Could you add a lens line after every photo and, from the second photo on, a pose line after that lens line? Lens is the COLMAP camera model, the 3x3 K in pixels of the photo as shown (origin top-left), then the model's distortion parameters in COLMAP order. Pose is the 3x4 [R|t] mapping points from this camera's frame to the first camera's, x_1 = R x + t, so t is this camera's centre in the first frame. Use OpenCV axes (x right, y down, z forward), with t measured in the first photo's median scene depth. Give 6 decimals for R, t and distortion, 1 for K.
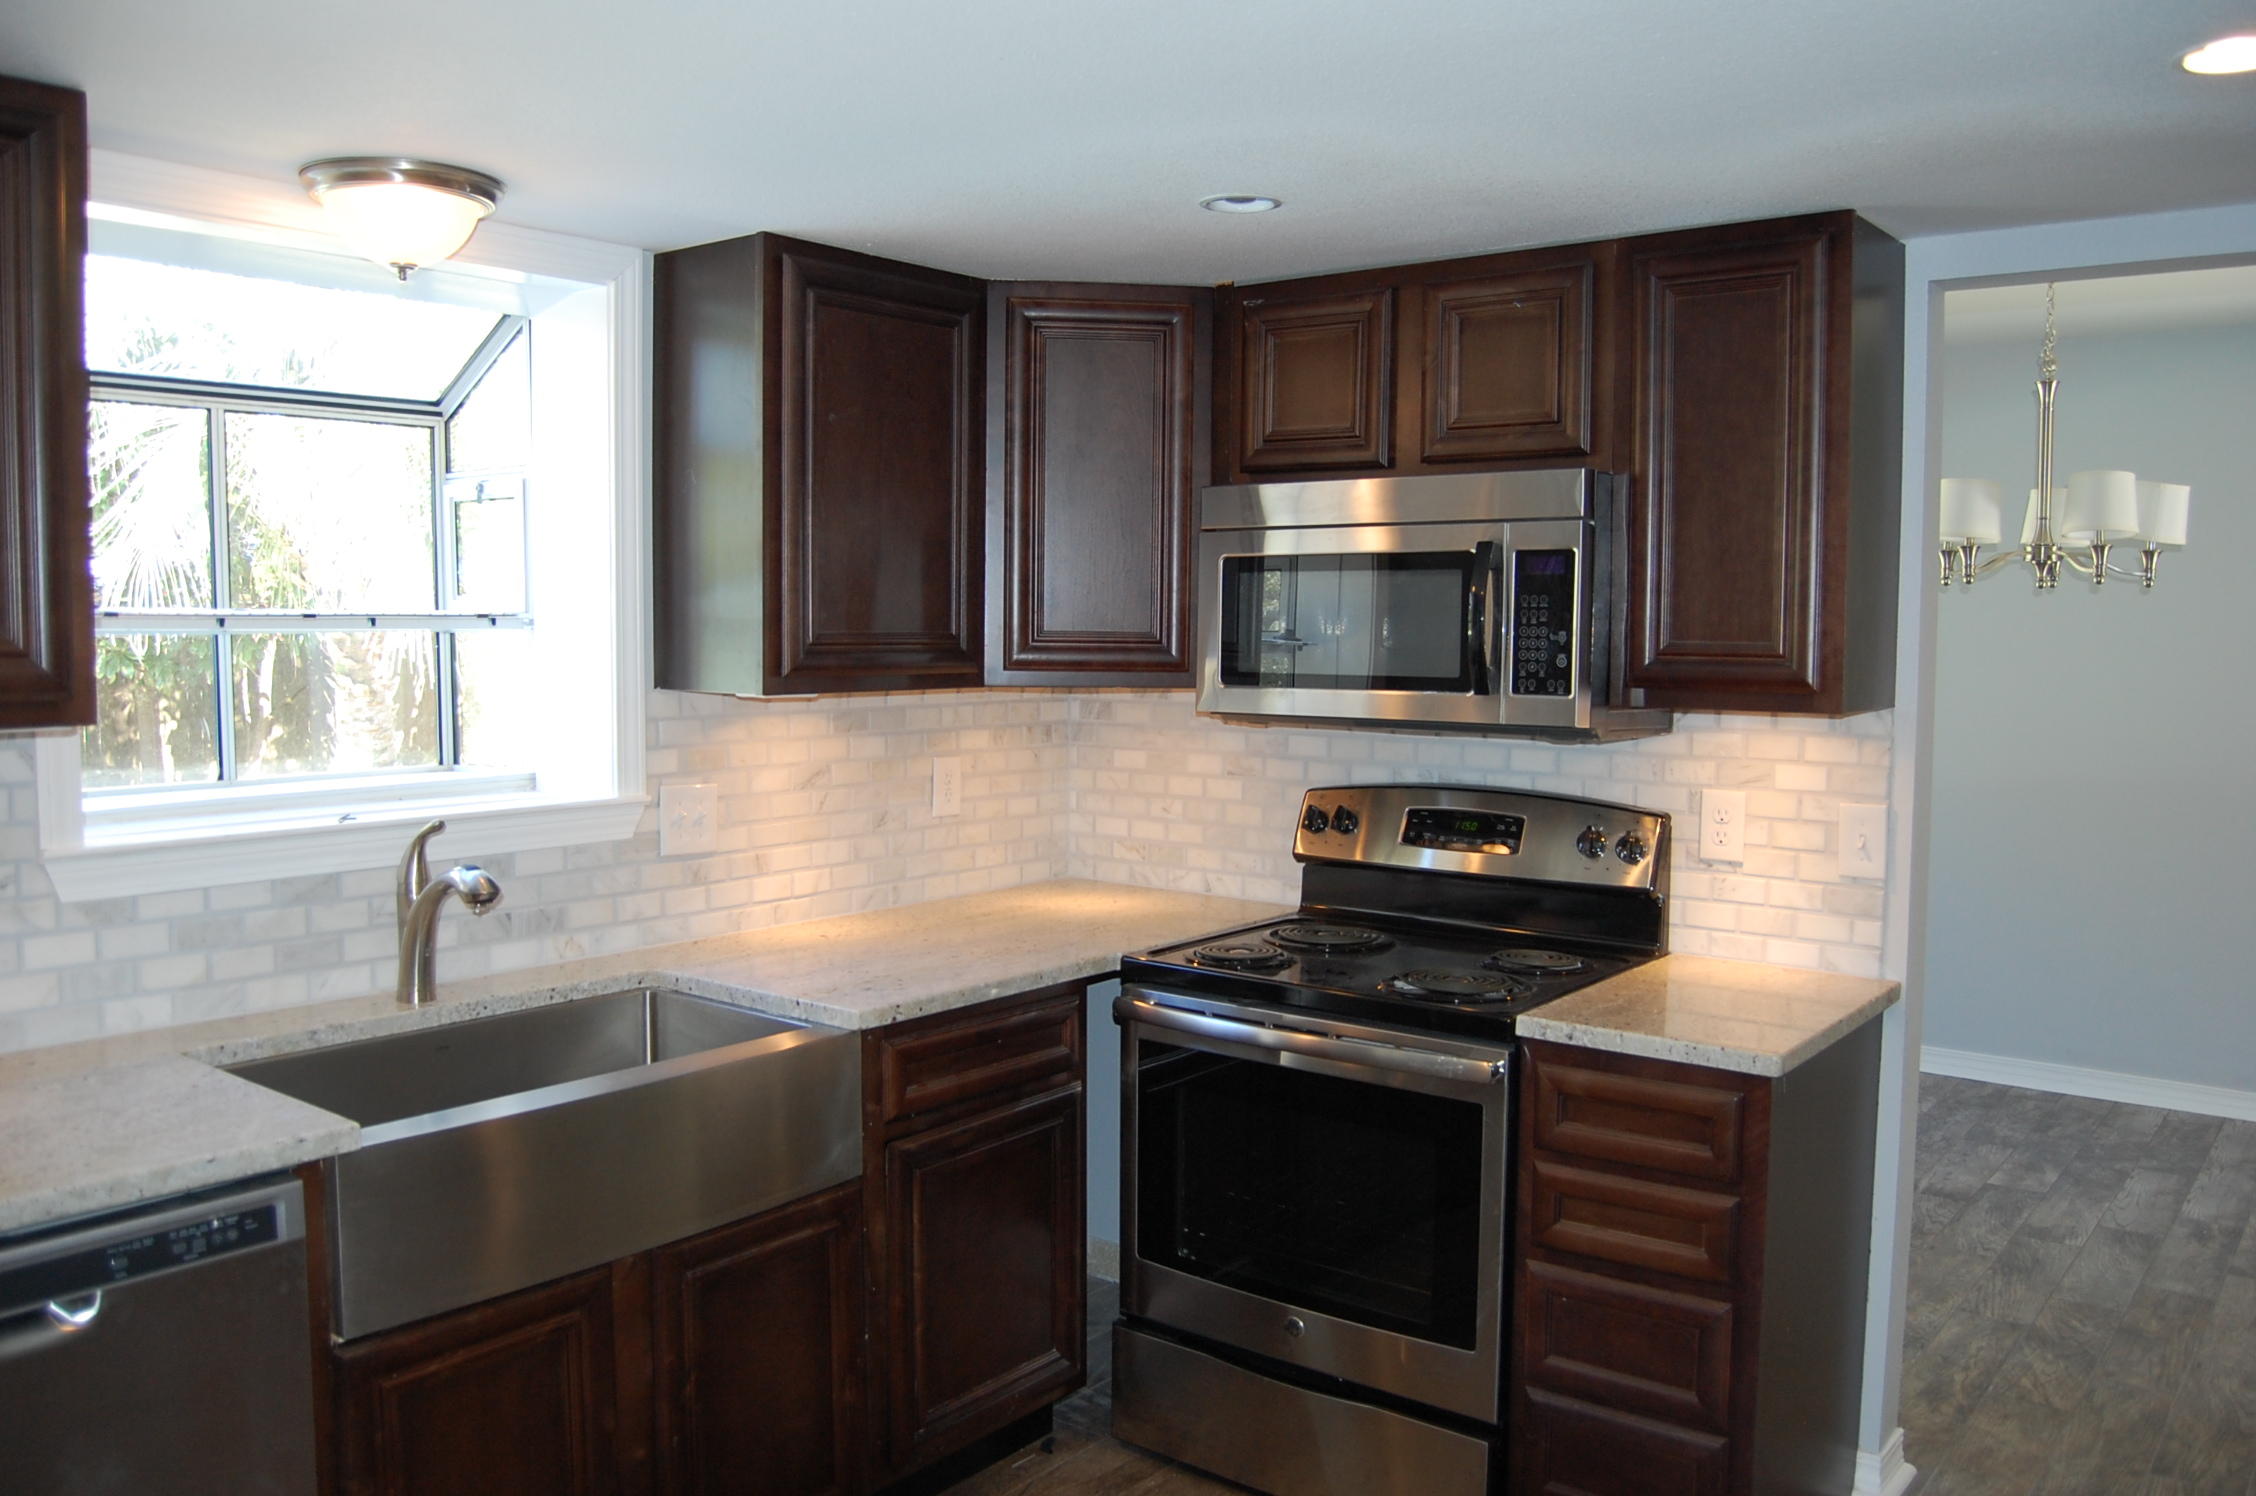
lens RADIAL K [[1775.8, 0, 1123.1], [0, 1775.8, 743.2], [0, 0, 1]] dist [-0.081502, 0.015952]
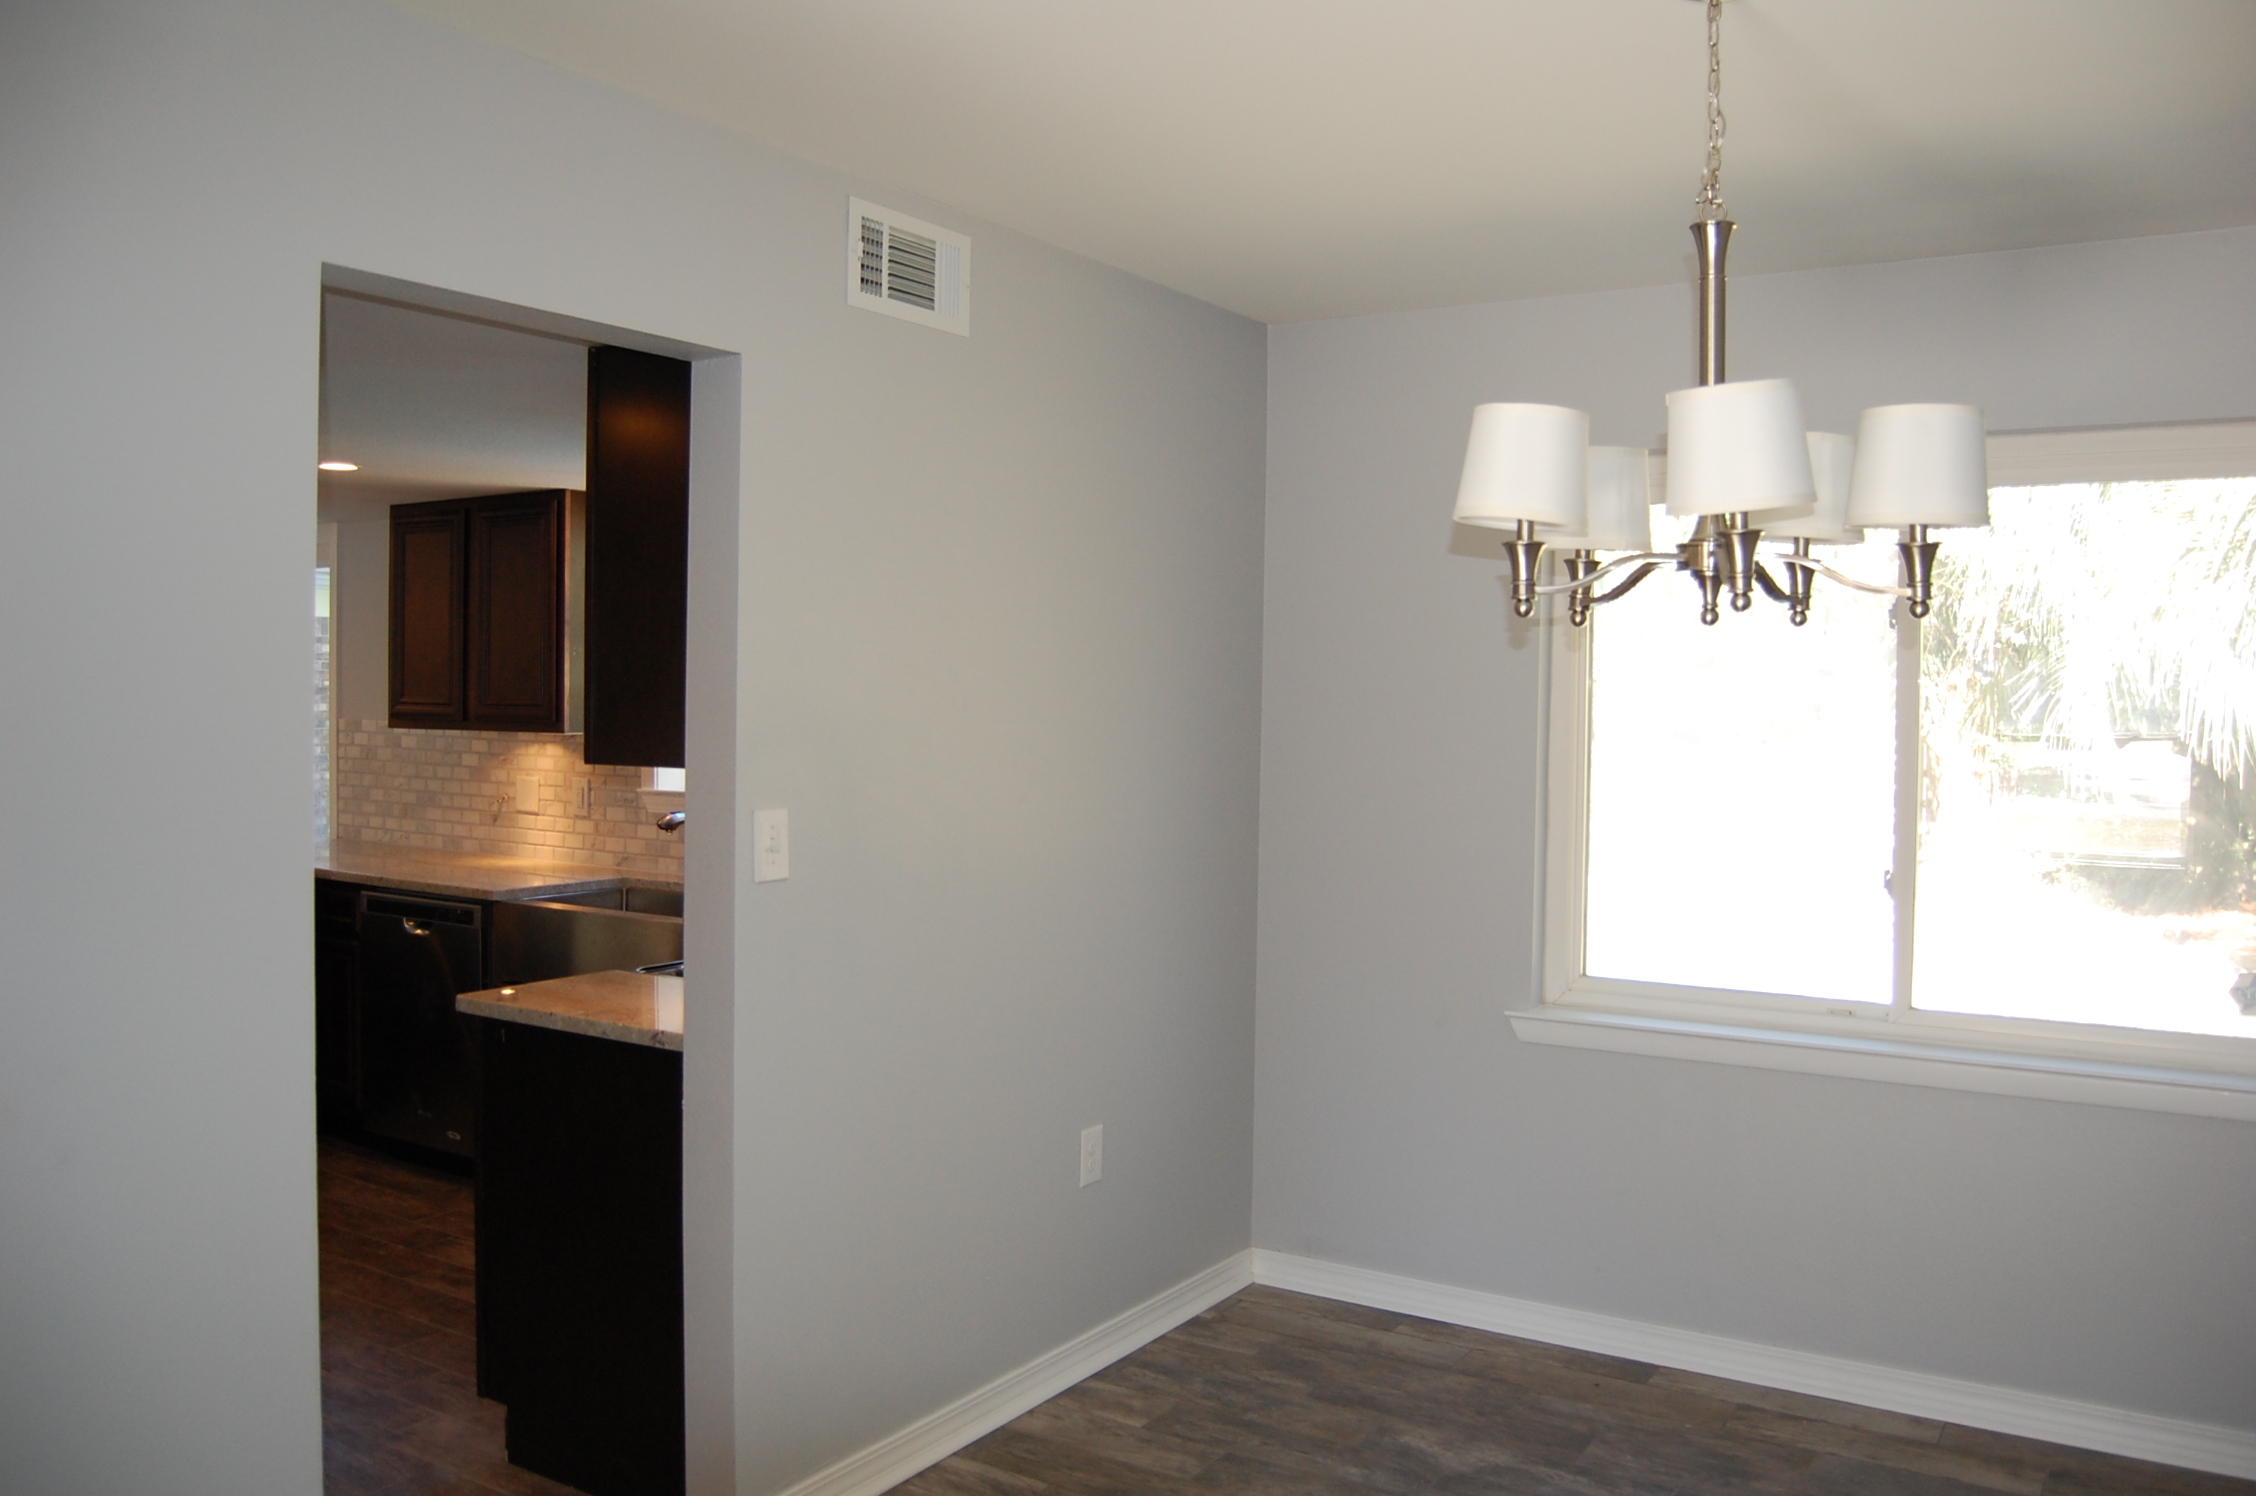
lens RADIAL K [[1775.8, 0, 1133.9], [0, 1775.8, 750.5], [0, 0, 1]] dist [-0.081502, 0.015952]
pose [[0.094824, 0.025360, -0.995171, 1.432073], [-0.080149, 0.996625, 0.017760, -0.067806], [0.992262, 0.078078, 0.096537, 1.092265]]
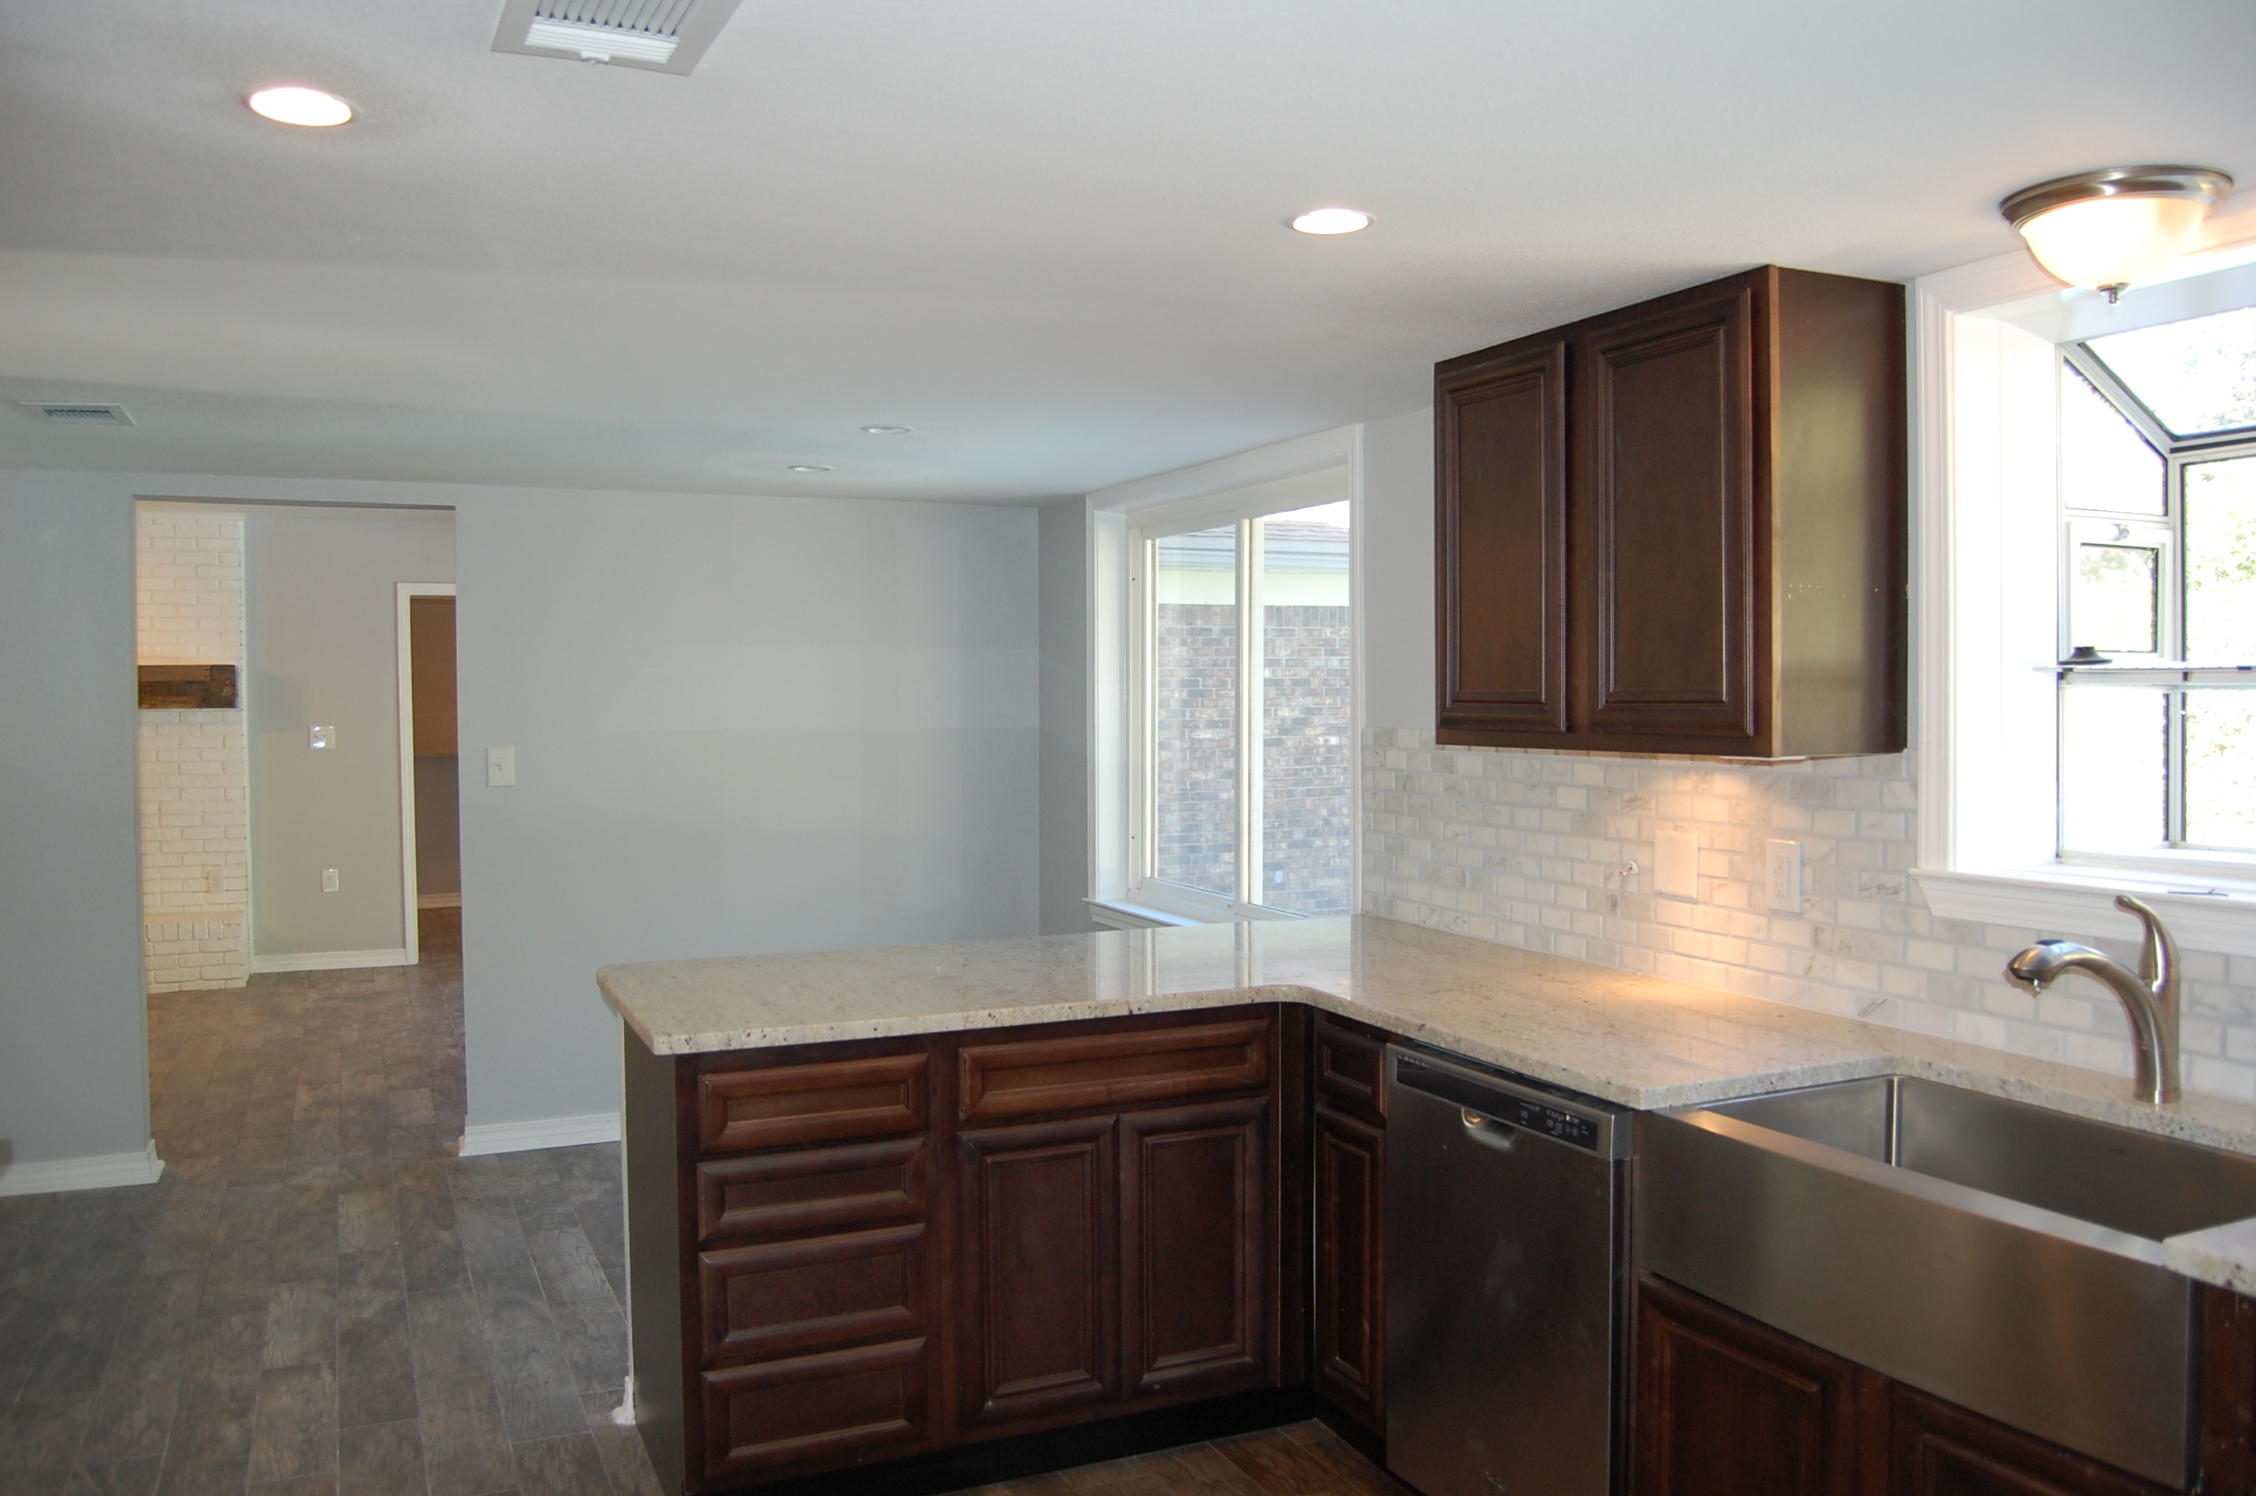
lens RADIAL K [[1775.8, 0, 1139.1], [0, 1775.8, 738.1], [0, 0, 1]] dist [-0.081502, 0.015952]
pose [[-0.457884, 0.020497, -0.888776, 0.528607], [-0.057043, 0.996997, 0.052381, -0.045536], [0.887180, 0.074683, -0.455340, 0.807992]]
